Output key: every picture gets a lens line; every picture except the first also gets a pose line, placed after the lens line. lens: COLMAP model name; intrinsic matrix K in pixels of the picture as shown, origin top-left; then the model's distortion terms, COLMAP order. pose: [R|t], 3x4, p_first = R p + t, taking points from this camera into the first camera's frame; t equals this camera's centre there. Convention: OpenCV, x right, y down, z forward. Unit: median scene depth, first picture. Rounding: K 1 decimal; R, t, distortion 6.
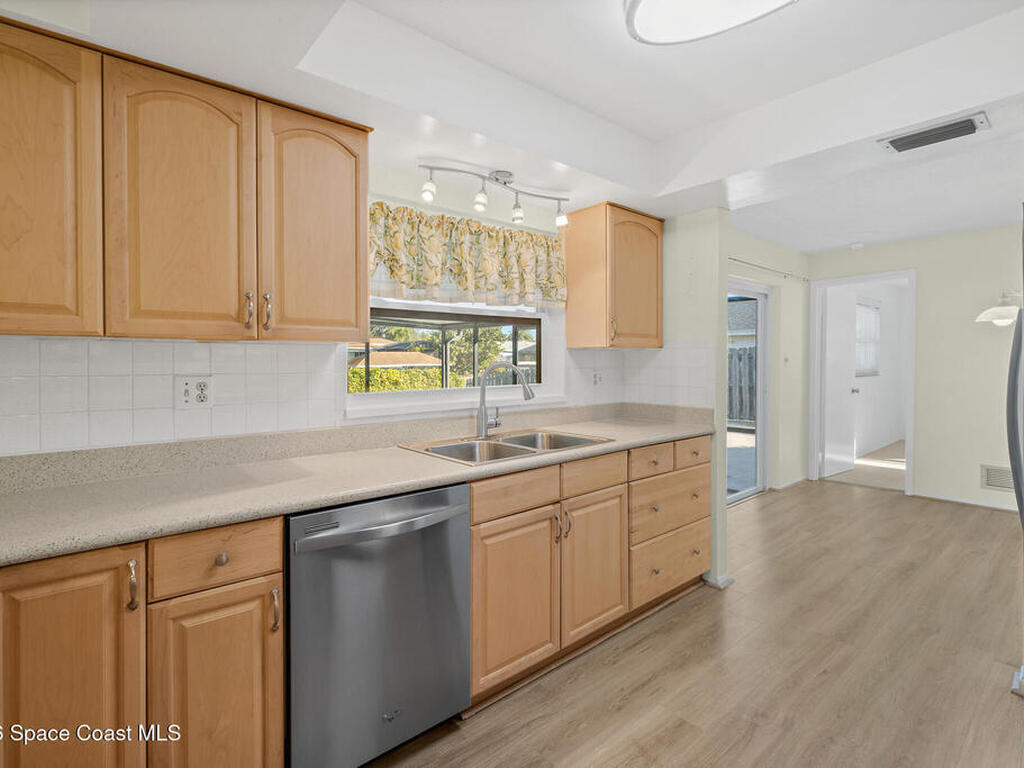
lens RADIAL K [[510.1, 0, 506.2], [0, 510.1, 365.9], [0, 0, 1]] dist [-0.000302, -0.000042]
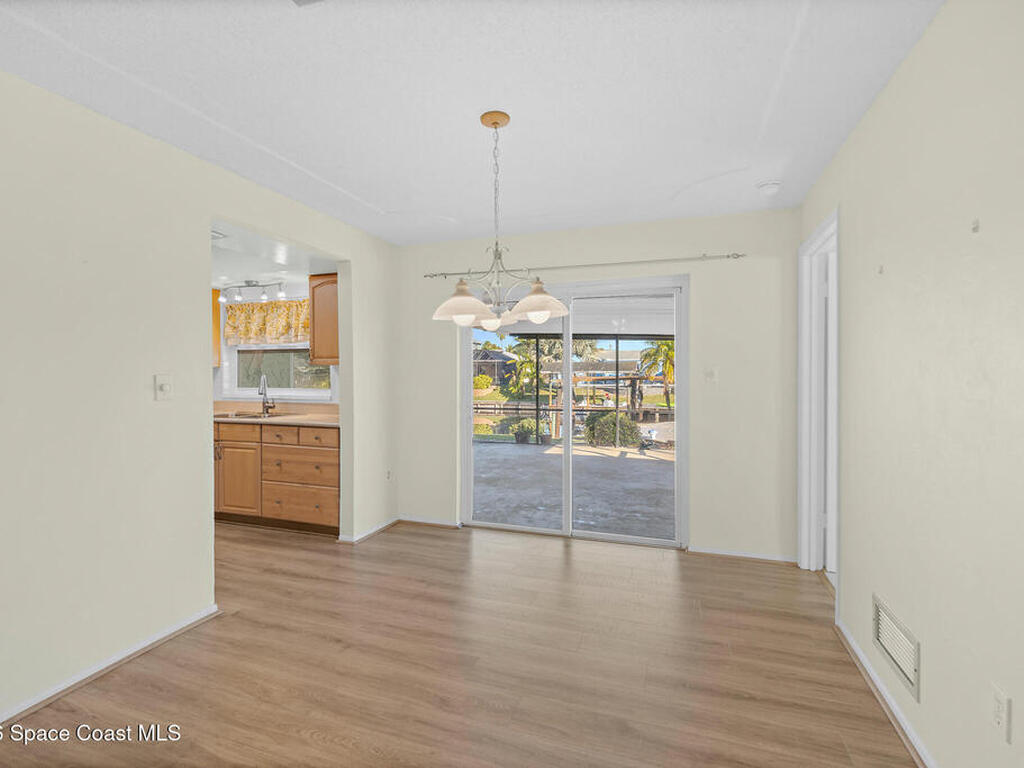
lens RADIAL K [[510.1, 0, 506.2], [0, 510.1, 365.9], [0, 0, 1]] dist [-0.000302, -0.000042]
pose [[0.510401, -0.009972, -0.859879, 1.849655], [-0.013445, 0.999718, -0.019575, -0.012137], [0.859831, 0.021552, 0.510123, 0.698476]]
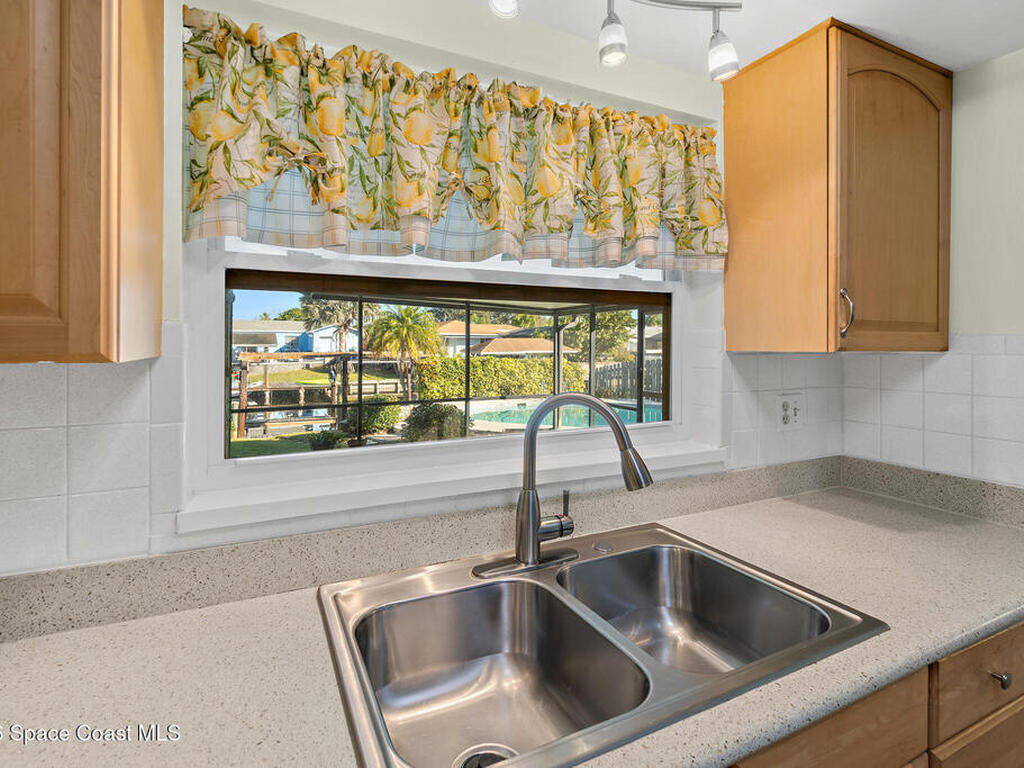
lens RADIAL K [[519.0, 0, 502.0], [0, 519.0, 352.6], [0, 0, 1]] dist [-0.002254, -0.000197]
pose [[0.967526, 0.006379, -0.252690, 0.038559], [-0.005963, 0.999979, 0.002413, -0.036219], [0.252700, -0.000828, 0.967544, 0.494292]]
